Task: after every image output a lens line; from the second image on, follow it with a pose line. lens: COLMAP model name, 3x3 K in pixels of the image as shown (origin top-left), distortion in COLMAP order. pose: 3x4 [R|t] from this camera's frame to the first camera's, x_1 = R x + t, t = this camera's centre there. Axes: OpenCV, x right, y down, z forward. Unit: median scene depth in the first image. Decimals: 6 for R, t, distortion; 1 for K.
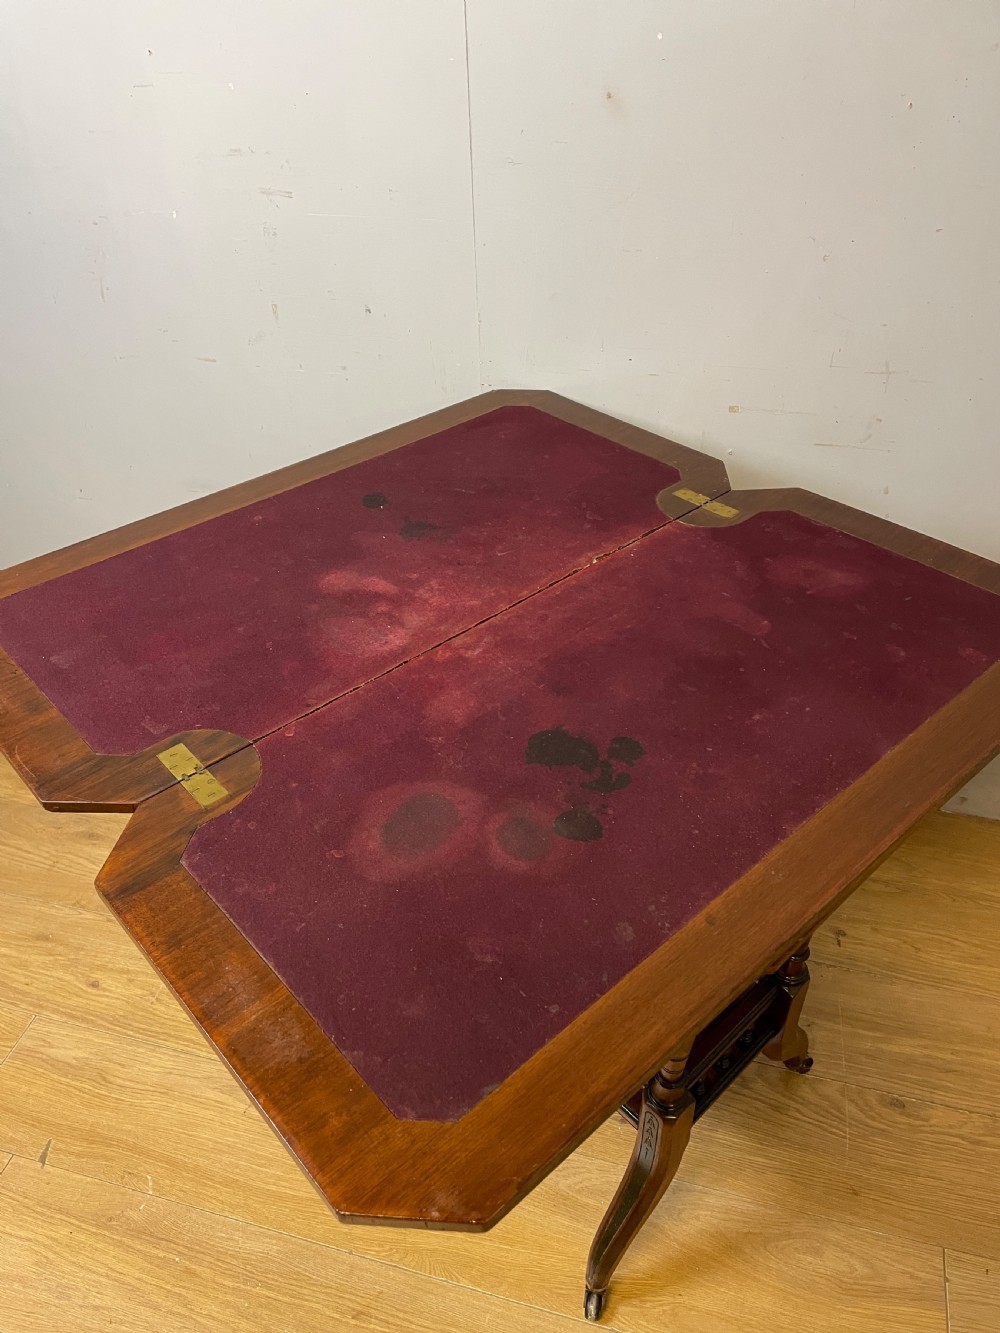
lens RADIAL K [[1010.8, 0, 491.8], [0, 1010.8, 665.3], [0, 0, 1]] dist [0.092771, -0.118045]
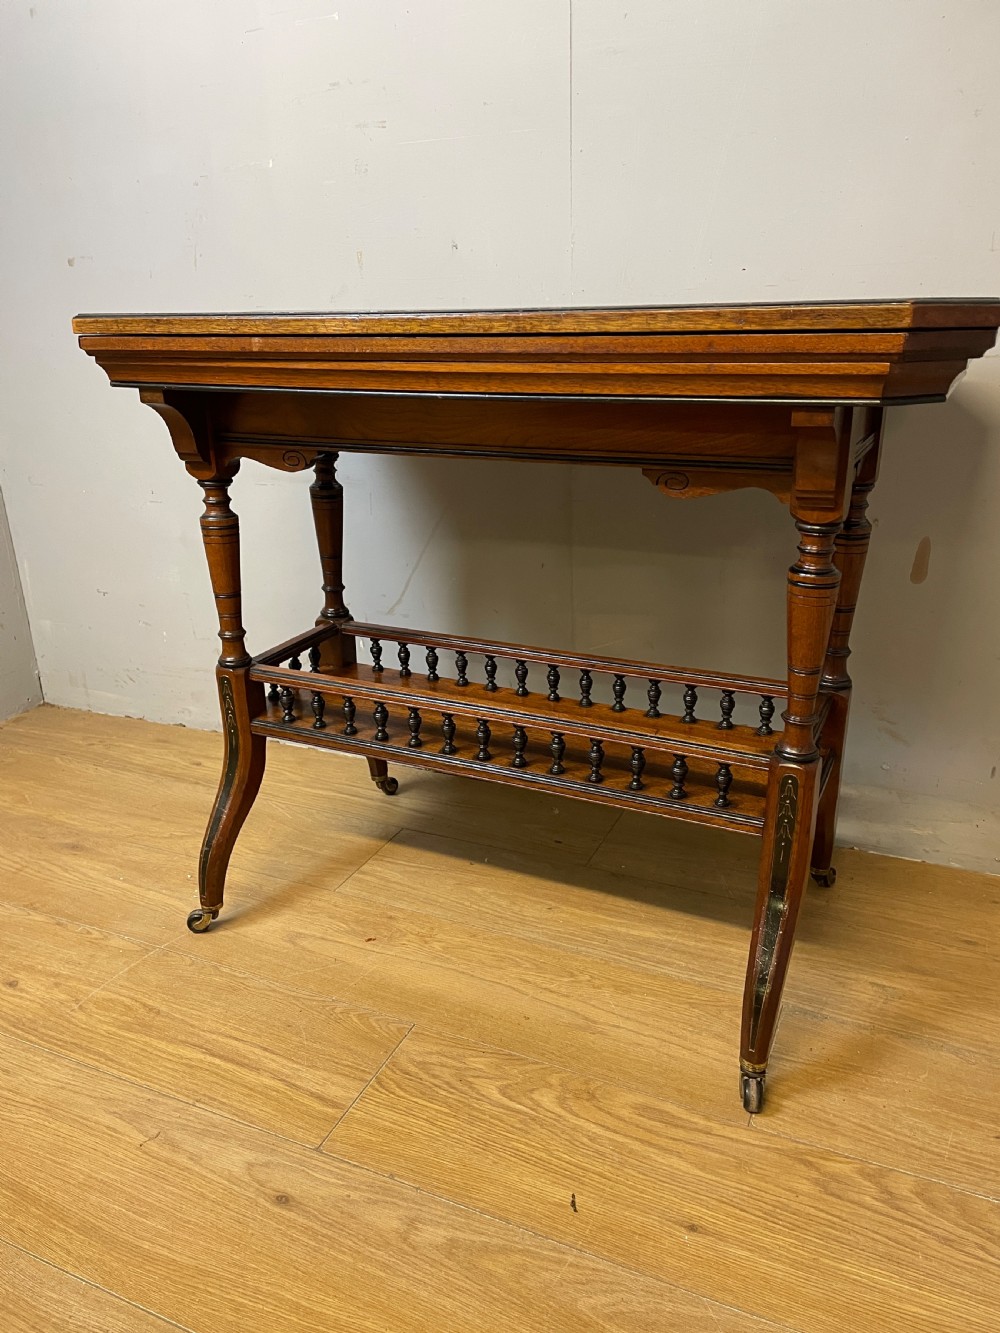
lens RADIAL K [[1010.8, 0, 492.6], [0, 1010.8, 667.8], [0, 0, 1]] dist [0.092771, -0.118045]
pose [[0.986594, 0.056569, -0.153077, 0.084479], [-0.099669, 0.951605, -0.290712, 0.313344], [0.129224, 0.302072, 0.944486, 0.280644]]
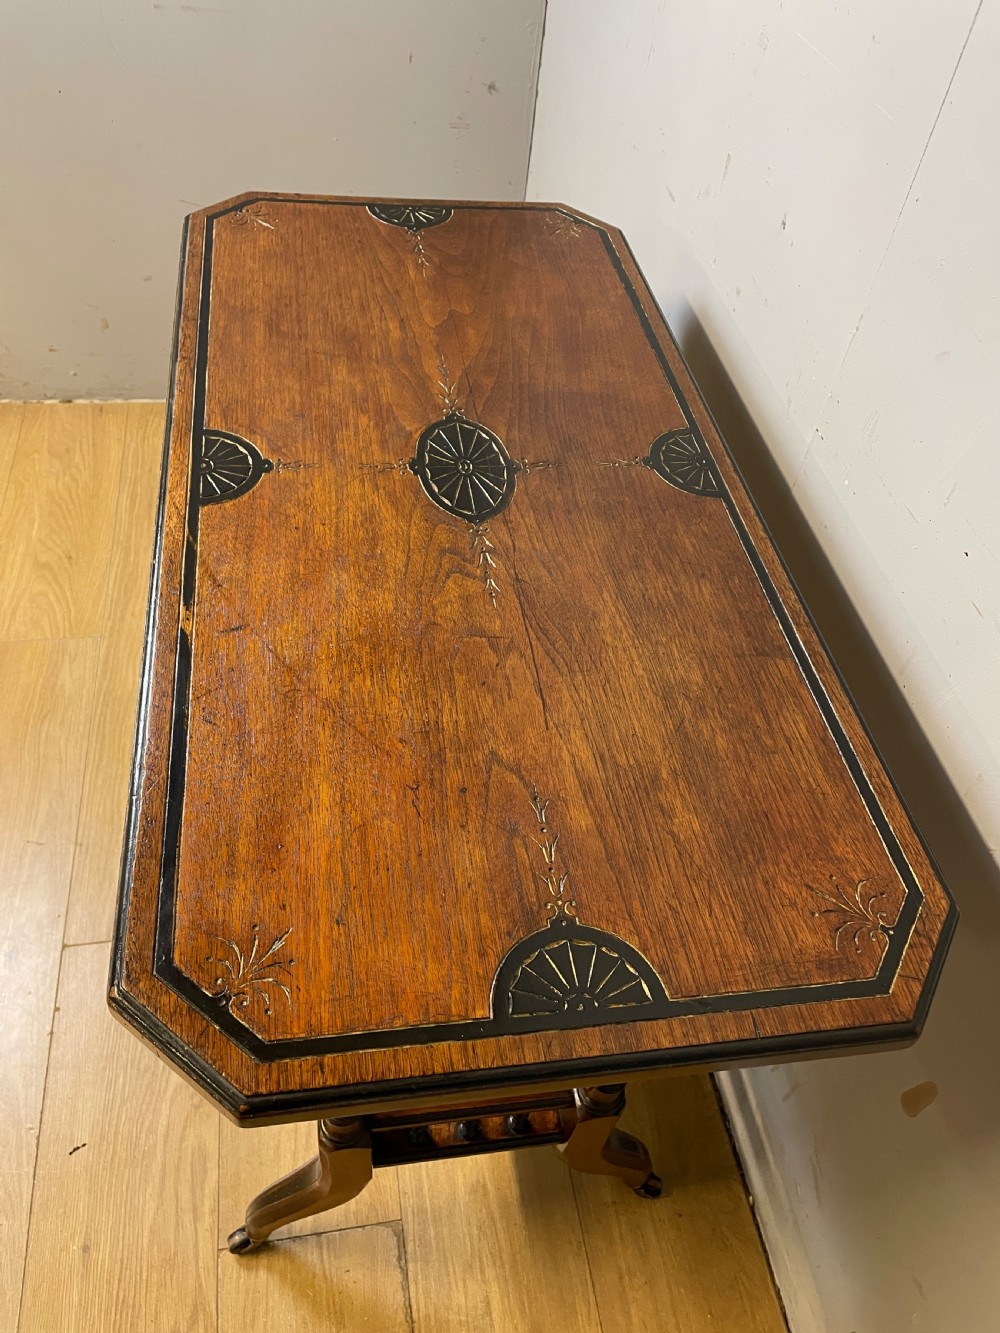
lens RADIAL K [[1010.8, 0, 492.8], [0, 1010.8, 662.6], [0, 0, 1]] dist [0.092771, -0.118045]
pose [[0.419274, 0.711938, -0.563342, 0.376588], [-0.631774, 0.674425, 0.382116, -0.332990], [0.651975, 0.195694, 0.732552, 0.554830]]
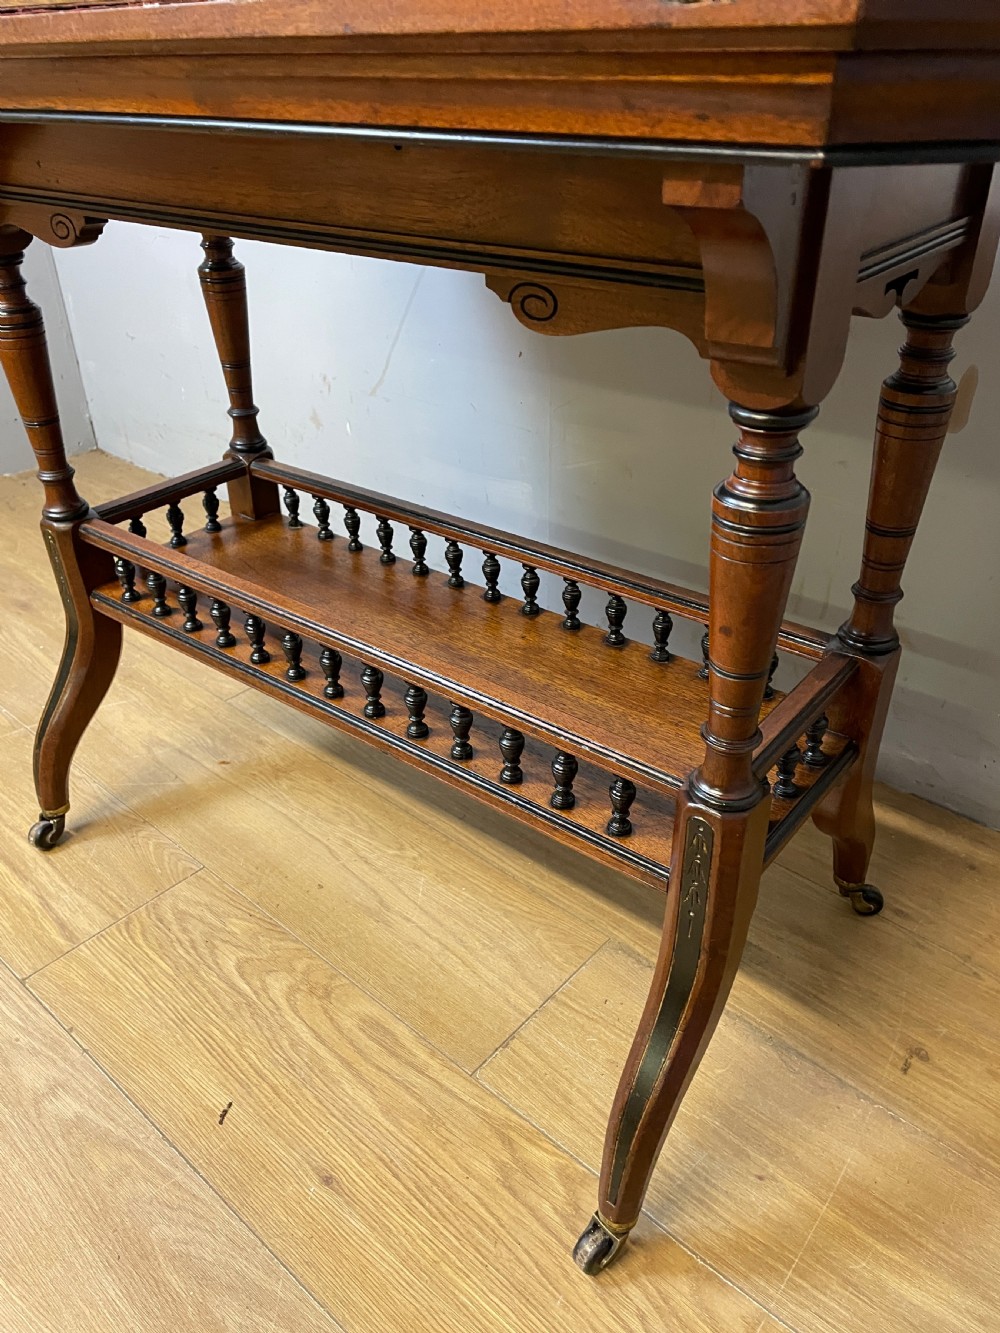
lens RADIAL K [[1010.8, 0, 491.7], [0, 1010.8, 670.5], [0, 0, 1]] dist [0.092771, -0.118045]
pose [[0.897240, 0.252189, -0.362436, 0.335813], [-0.280972, 0.959306, -0.028067, 0.177879], [0.340609, 0.127017, 0.931586, 0.492469]]
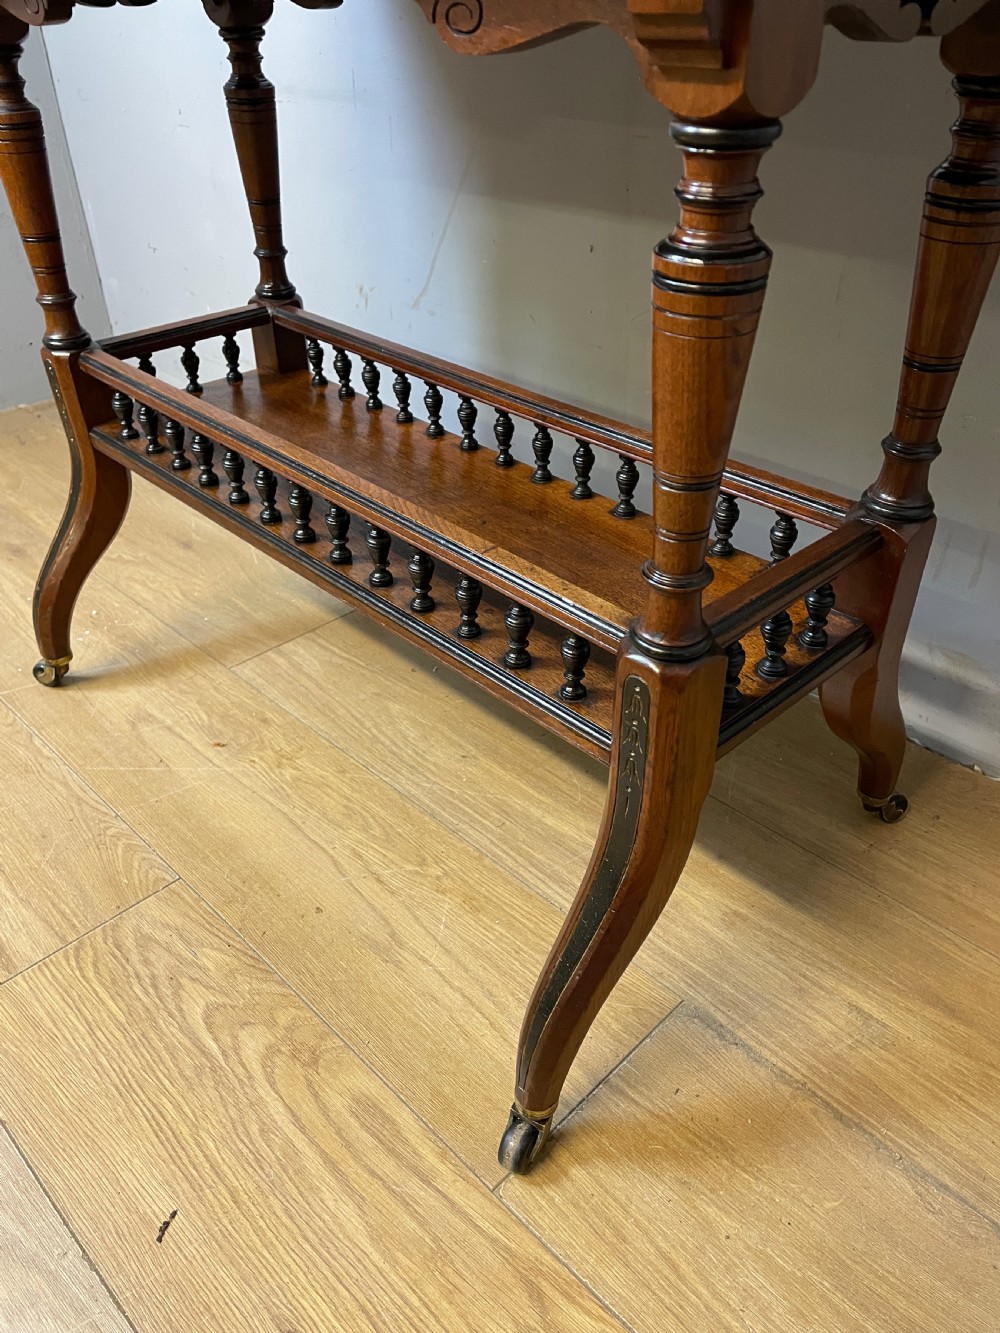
lens RADIAL K [[1010.8, 0, 497.5], [0, 1010.8, 669.9], [0, 0, 1]] dist [0.092771, -0.118045]
pose [[0.866310, 0.292010, -0.405261, 0.285739], [-0.306567, 0.951371, 0.030172, 0.160356], [0.394364, 0.098101, 0.913703, 0.642425]]
